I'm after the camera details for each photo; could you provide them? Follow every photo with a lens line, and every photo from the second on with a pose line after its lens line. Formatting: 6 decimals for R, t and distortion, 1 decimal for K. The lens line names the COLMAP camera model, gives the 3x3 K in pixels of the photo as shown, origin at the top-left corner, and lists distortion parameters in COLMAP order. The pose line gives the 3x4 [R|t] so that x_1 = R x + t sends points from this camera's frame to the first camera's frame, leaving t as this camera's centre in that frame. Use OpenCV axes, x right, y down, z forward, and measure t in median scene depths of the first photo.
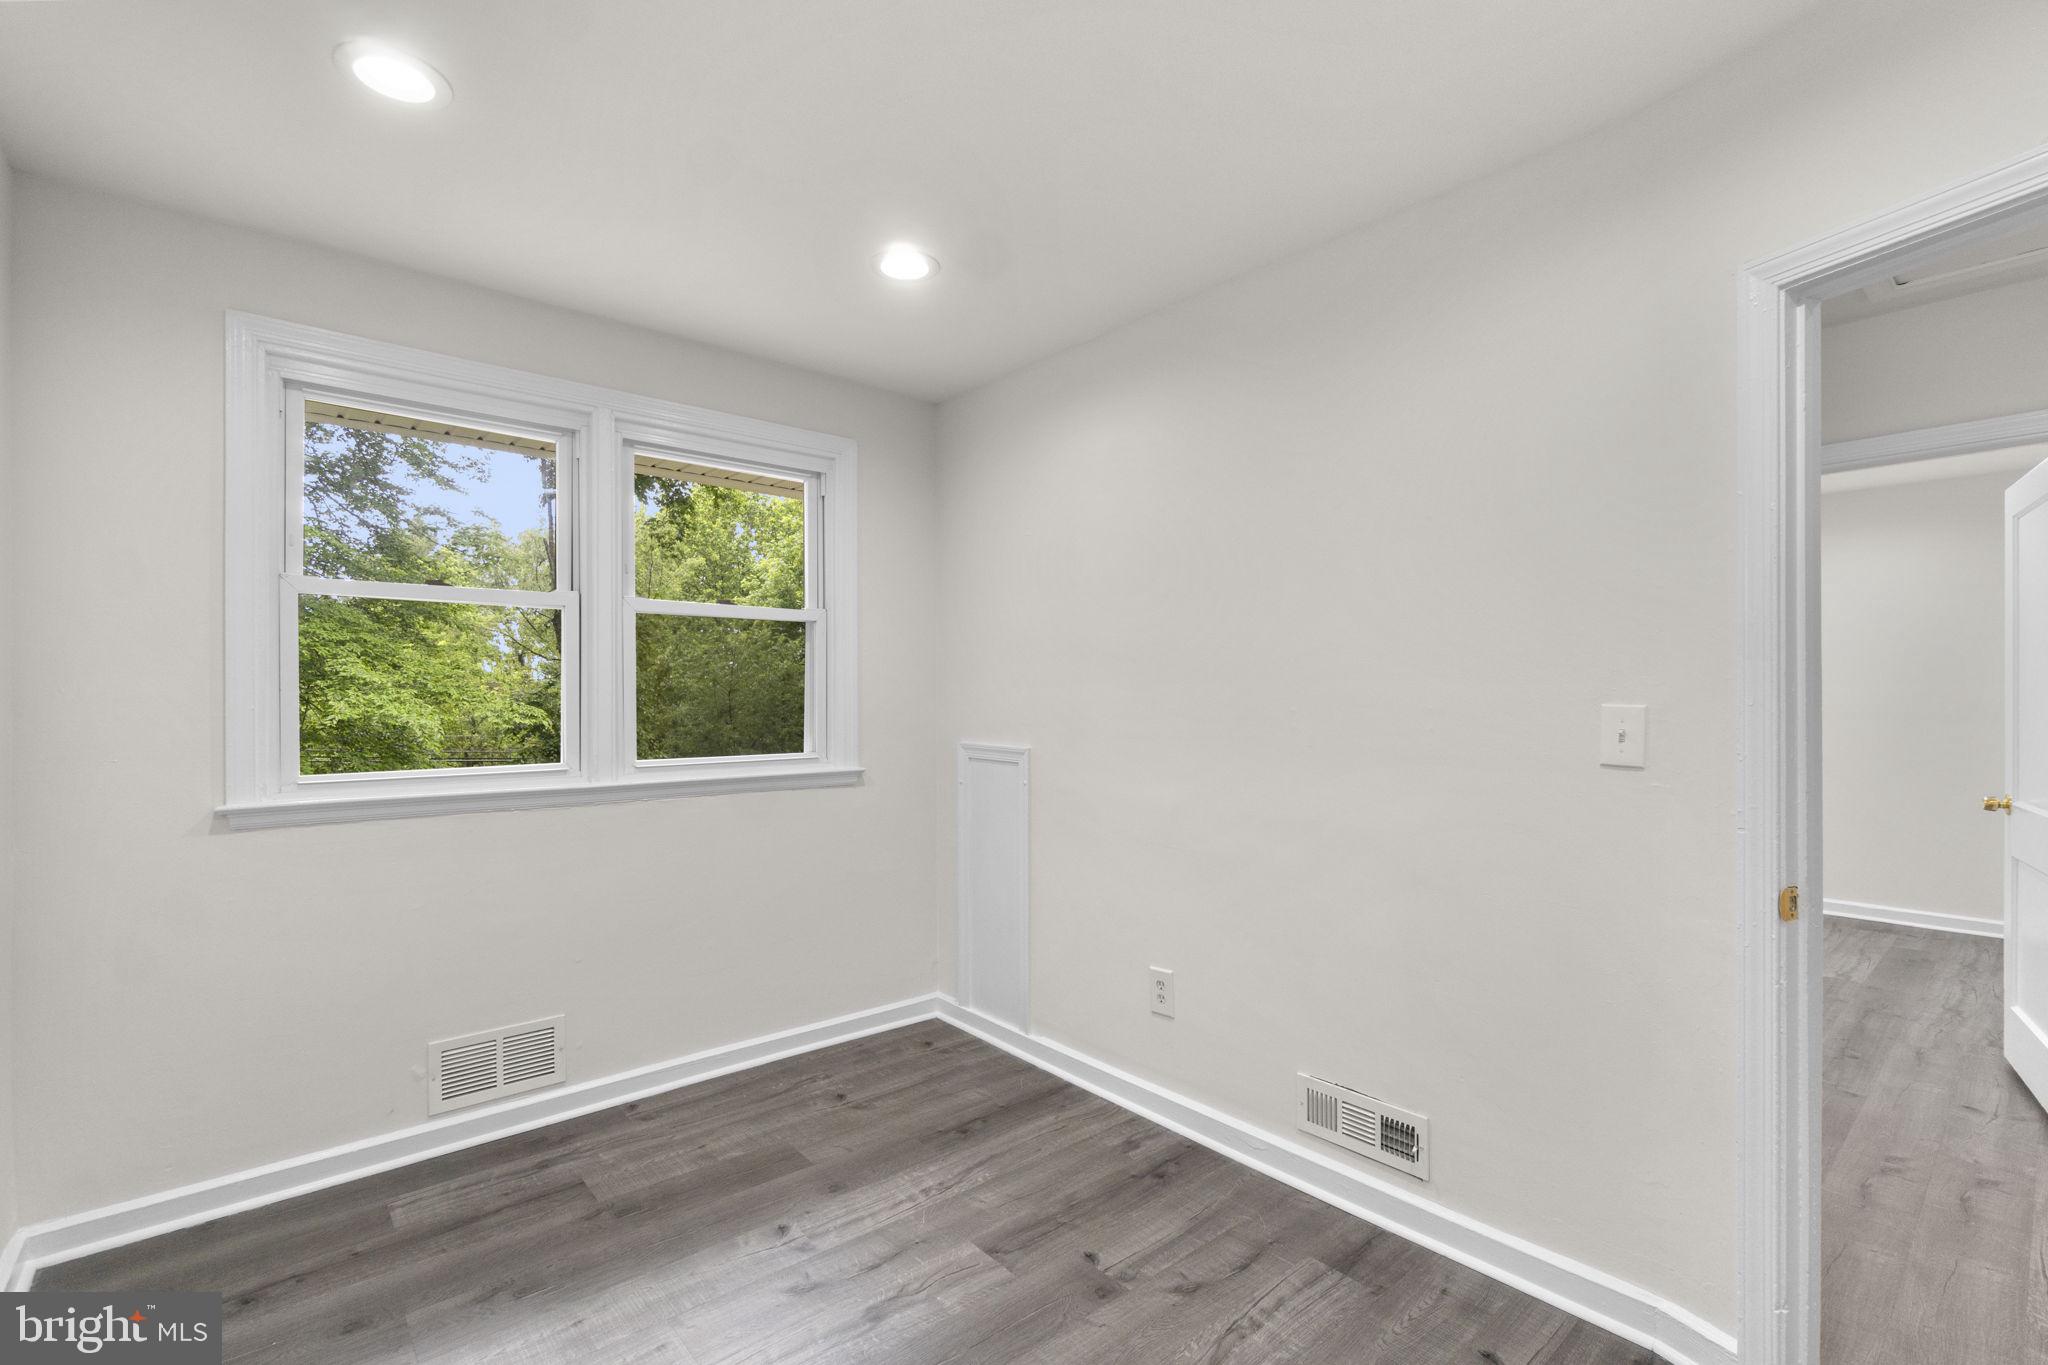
lens RADIAL K [[901.1, 0, 1023.4], [0, 901.1, 695.1], [0, 0, 1]] dist [-0.002548, 0.001910]
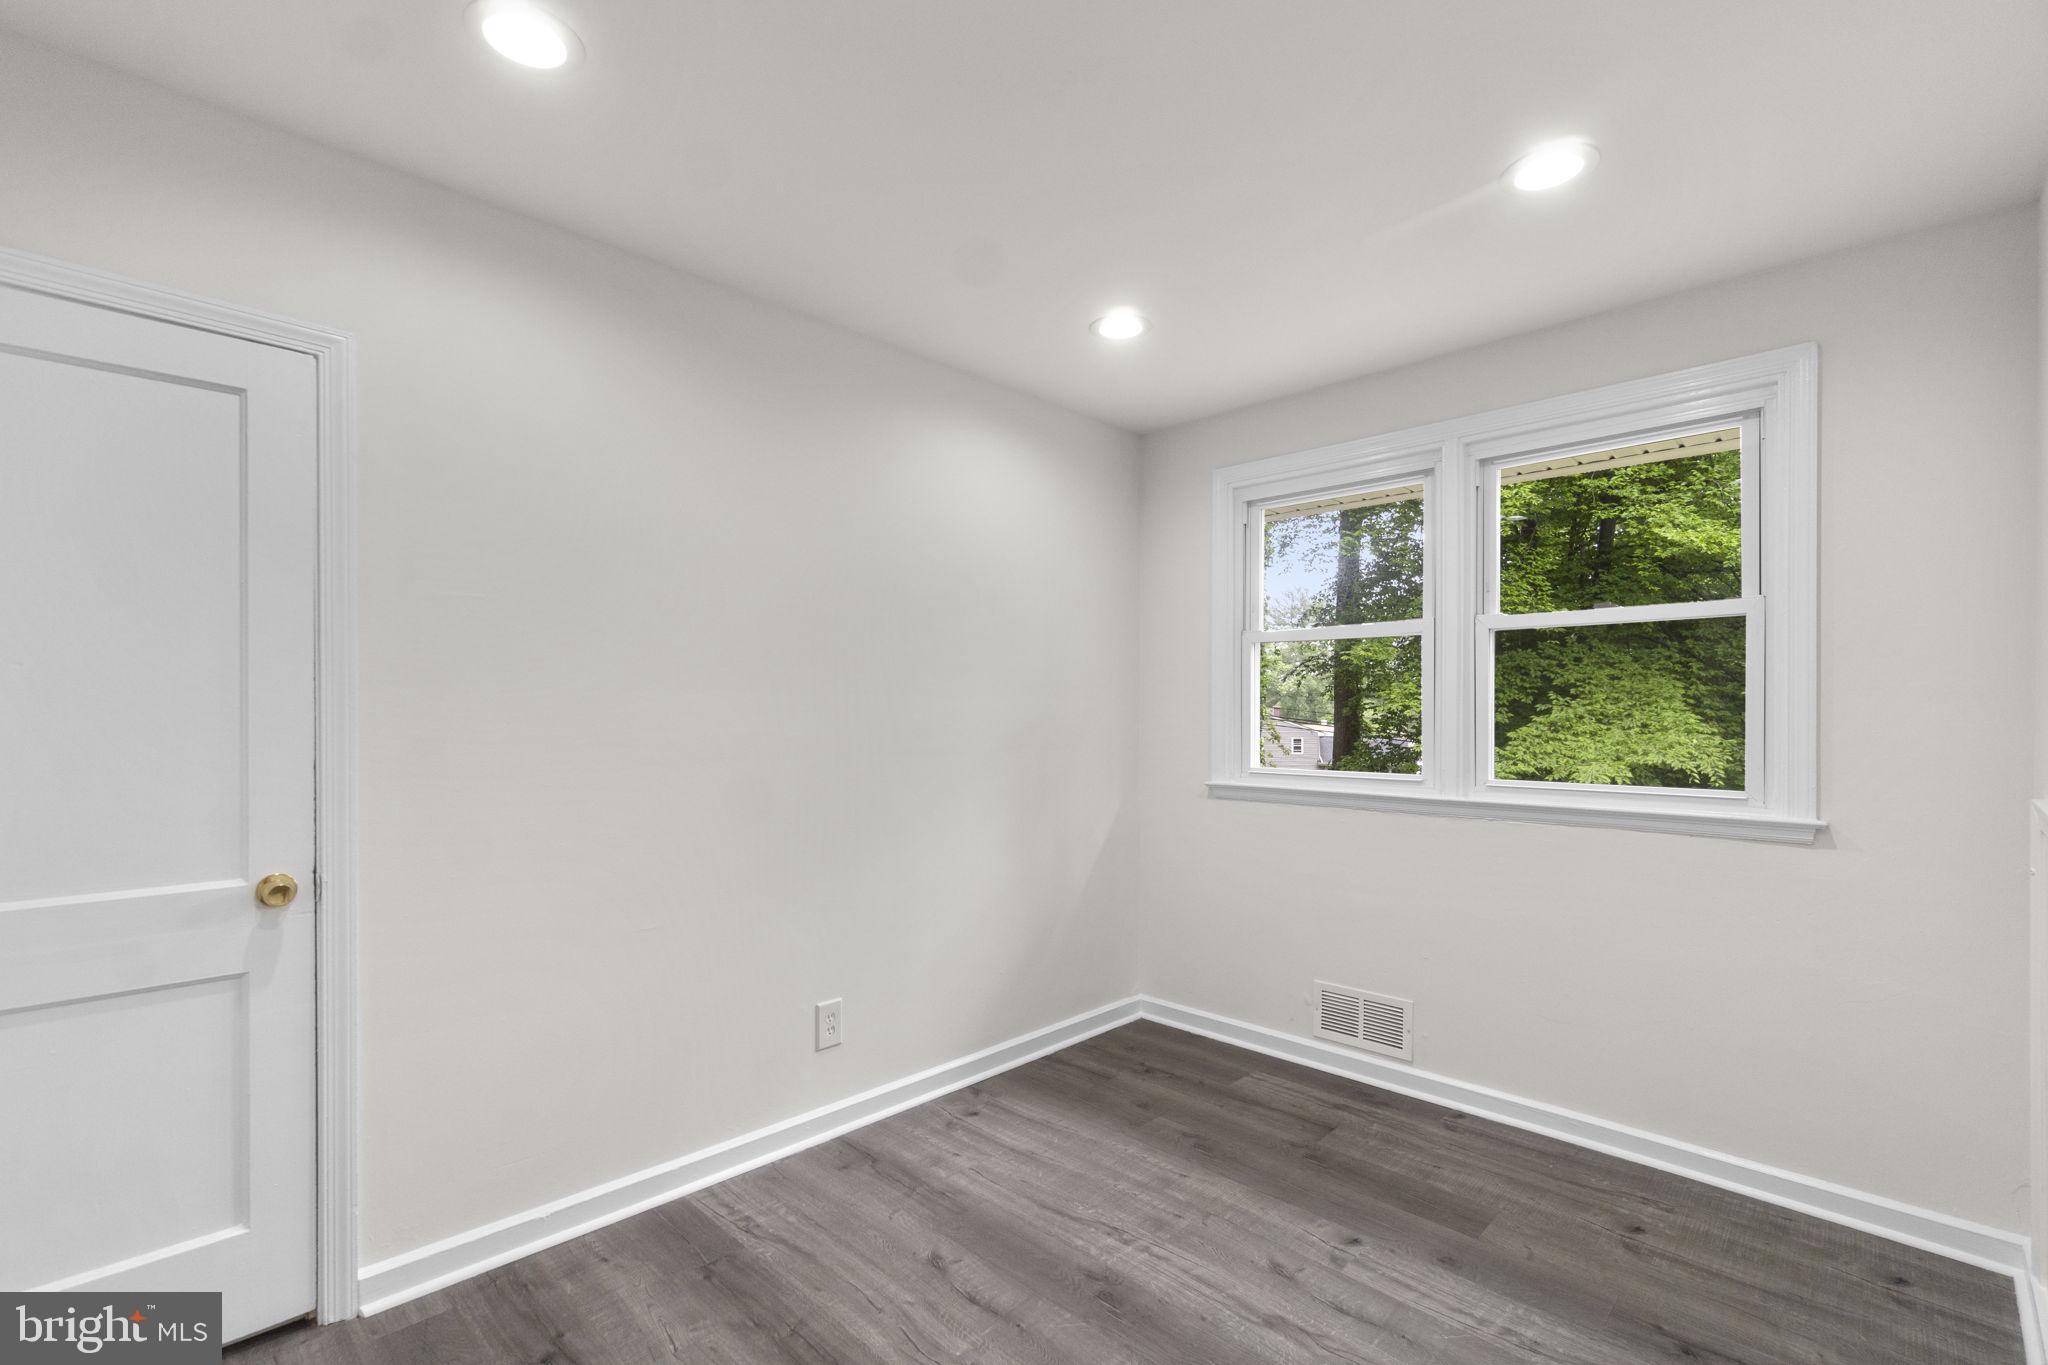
lens RADIAL K [[901.1, 0, 1009.2], [0, 901.1, 715.1], [0, 0, 1]] dist [-0.002548, 0.001910]
pose [[0.083483, 0.004232, -0.996500, 0.585278], [-0.001943, 0.999990, 0.004084, -0.001112], [0.996507, 0.001595, 0.083491, 0.438842]]
